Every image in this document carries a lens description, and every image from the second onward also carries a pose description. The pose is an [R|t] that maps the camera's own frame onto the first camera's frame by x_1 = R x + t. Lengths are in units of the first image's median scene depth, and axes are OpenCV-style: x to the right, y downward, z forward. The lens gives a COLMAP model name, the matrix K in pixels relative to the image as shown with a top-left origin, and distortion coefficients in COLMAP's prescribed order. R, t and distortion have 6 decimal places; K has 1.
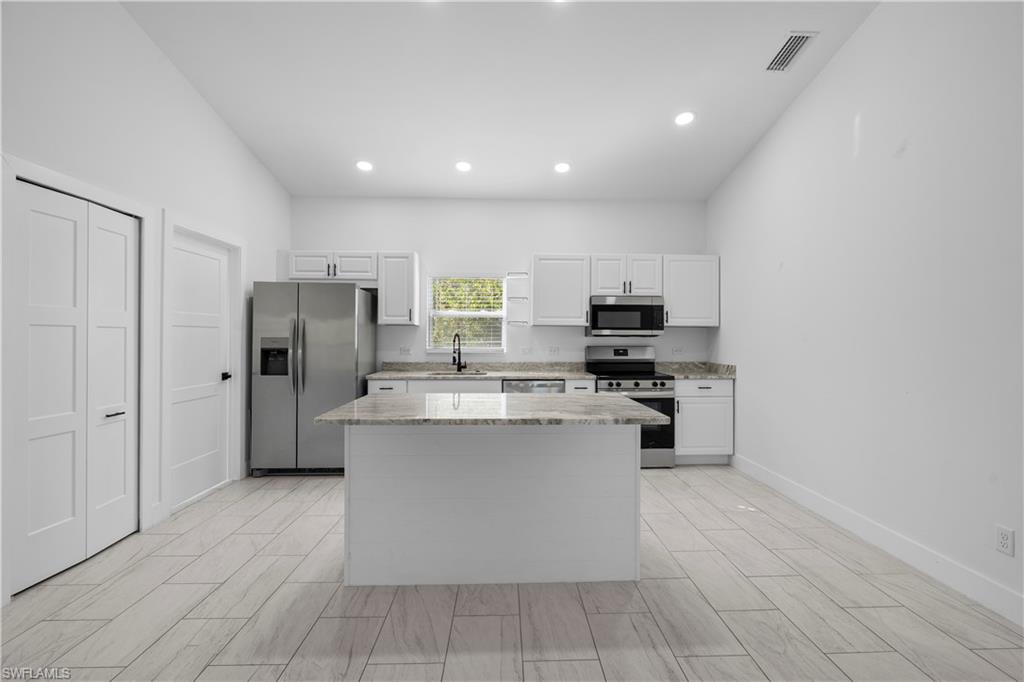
lens RADIAL K [[466.0, 0, 512.0], [0, 466.0, 341.0], [0, 0, 1]] dist [-0.001433, -0.000097]
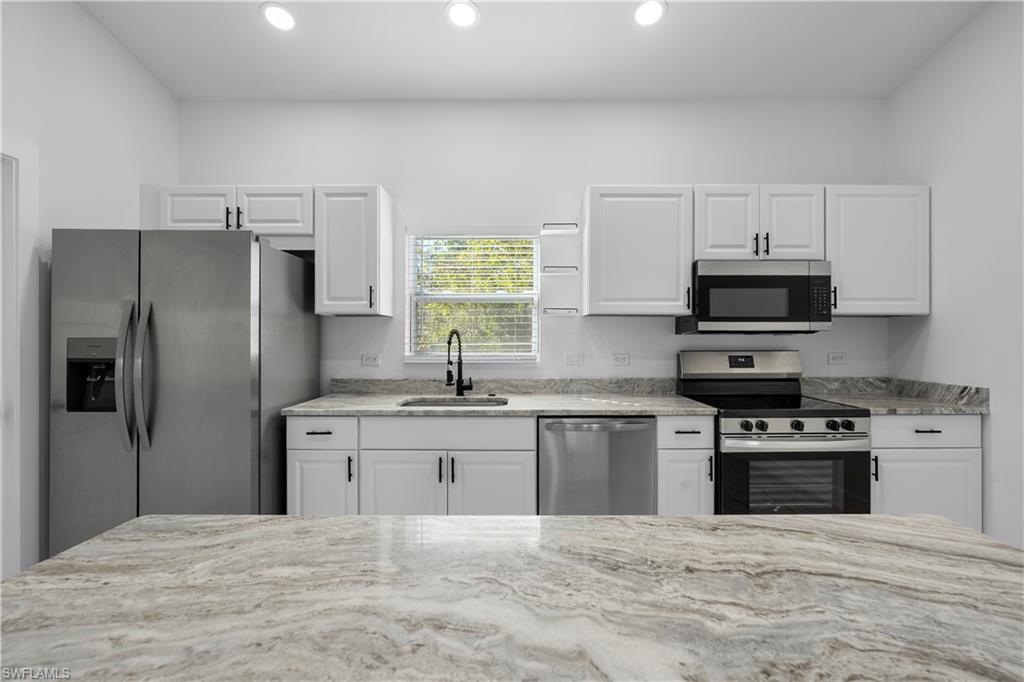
lens RADIAL K [[466.0, 0, 512.0], [0, 466.0, 341.0], [0, 0, 1]] dist [-0.001433, -0.000097]
pose [[0.999248, -0.003816, -0.038583, -0.026898], [0.003867, 0.999992, 0.001262, -0.002640], [0.038578, -0.001410, 0.999255, 0.441253]]
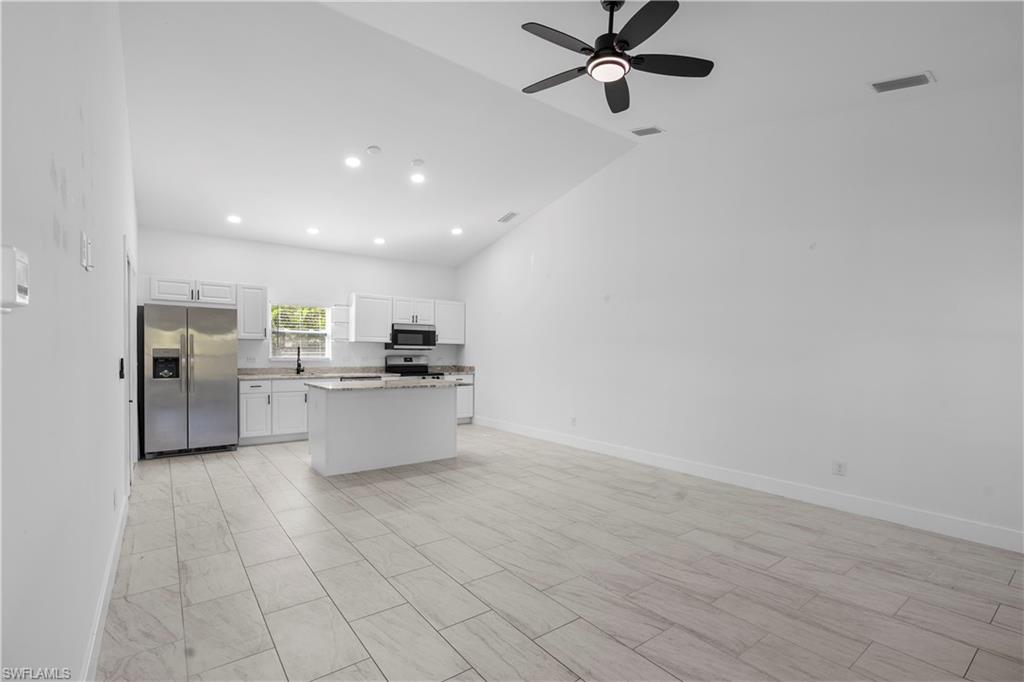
lens RADIAL K [[473.0, 0, 516.1], [0, 473.0, 361.1], [0, 0, 1]] dist [0.000118, -0.000004]
pose [[0.810454, -0.006500, 0.585766, -0.427209], [-0.004573, 0.999838, 0.017421, -0.000266], [-0.585784, -0.016798, 0.810293, -0.529360]]
